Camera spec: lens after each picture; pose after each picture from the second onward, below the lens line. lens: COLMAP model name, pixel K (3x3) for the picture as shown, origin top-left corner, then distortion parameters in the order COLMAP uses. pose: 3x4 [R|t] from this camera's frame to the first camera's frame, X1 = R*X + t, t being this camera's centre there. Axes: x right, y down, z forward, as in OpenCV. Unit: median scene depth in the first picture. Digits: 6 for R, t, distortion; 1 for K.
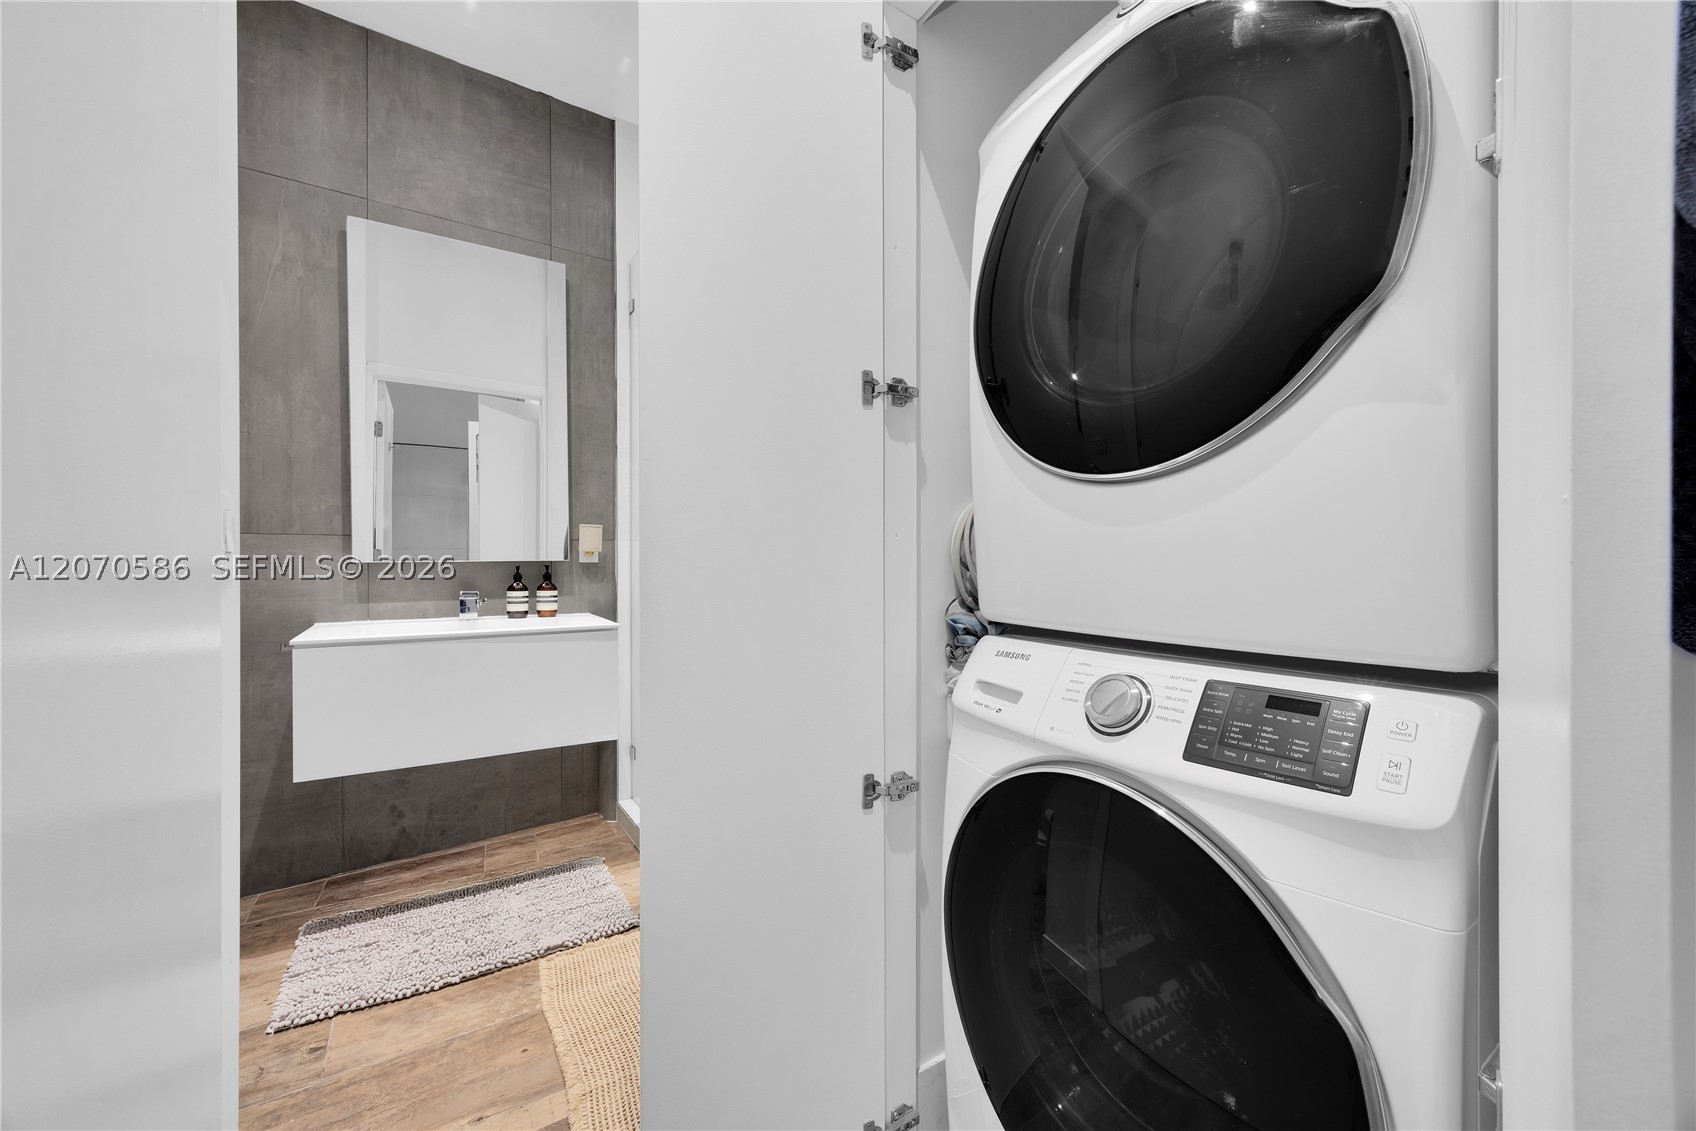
lens RADIAL K [[641.6, 0, 841.5], [0, 641.6, 558.6], [0, 0, 1]] dist [-0.001433, -0.000122]
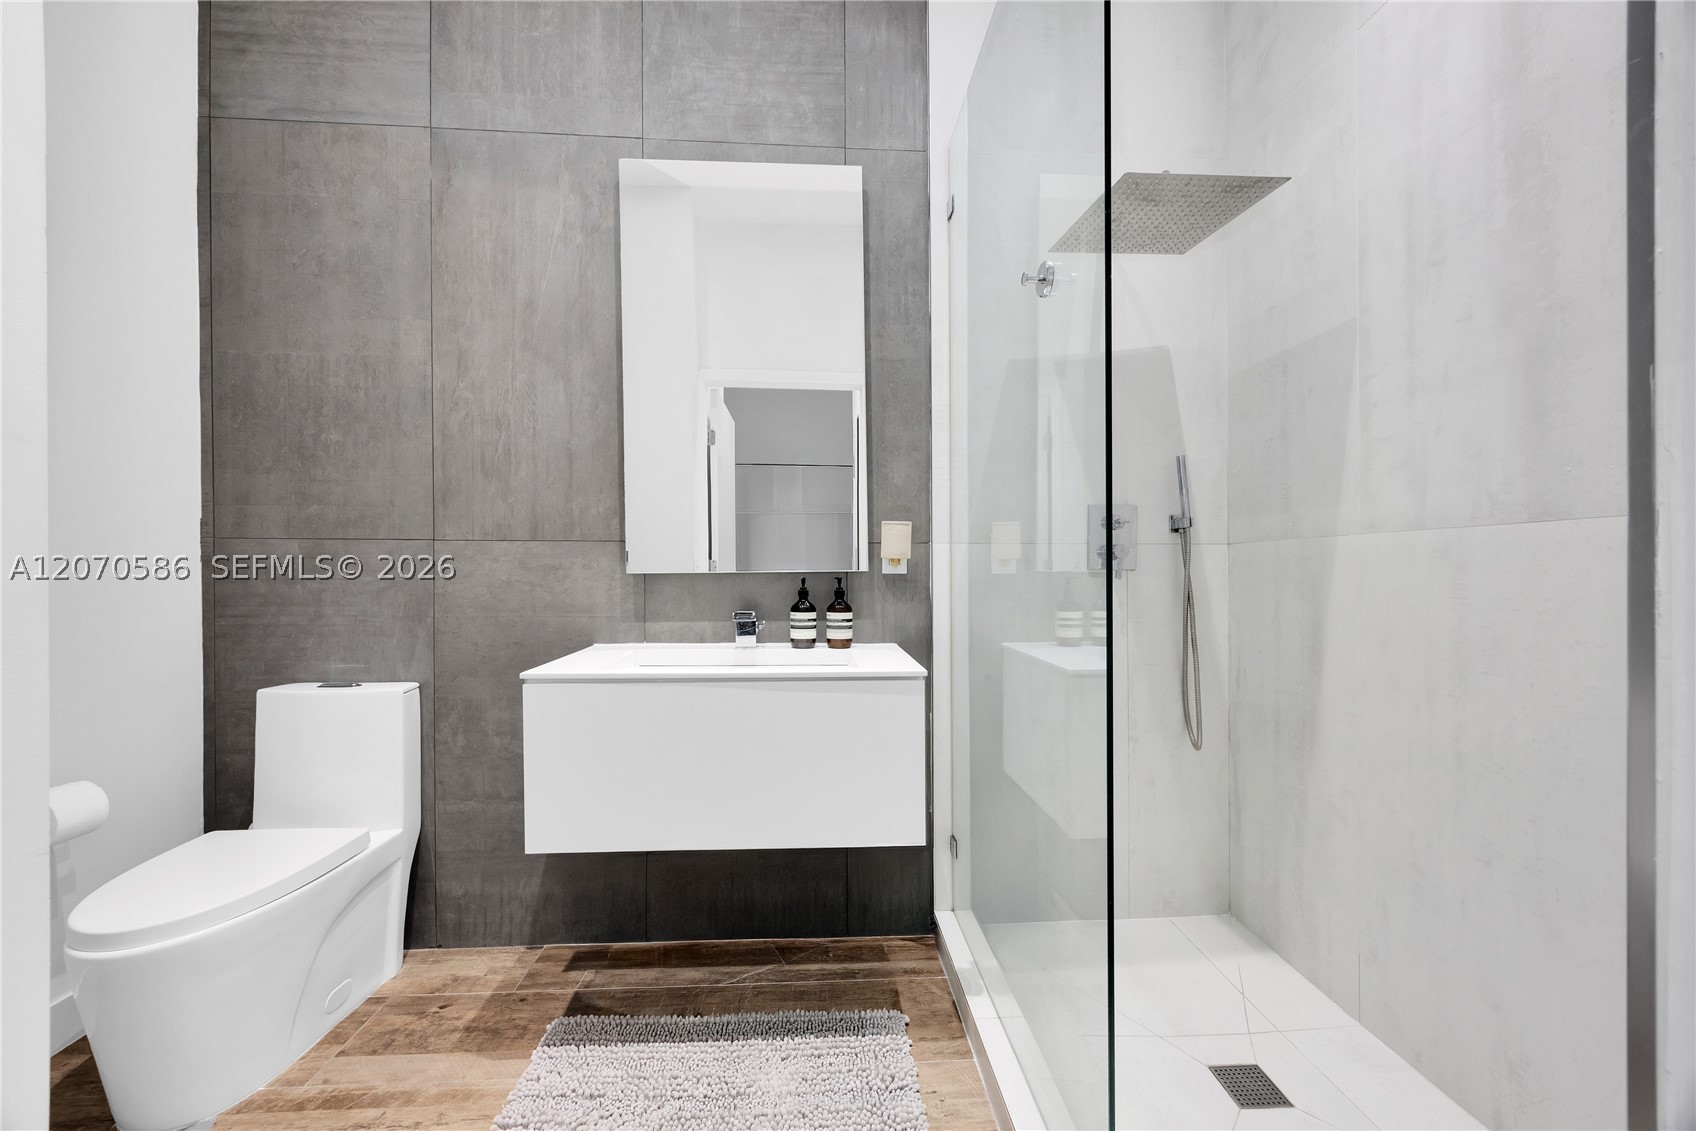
lens RADIAL K [[641.6, 0, 839.3], [0, 641.6, 565.0], [0, 0, 1]] dist [-0.001433, -0.000122]
pose [[0.865253, -0.003733, -0.501322, -0.090723], [0.000848, 0.999982, -0.005983, 0.000245], [0.501335, 0.004751, 0.865240, 0.364728]]
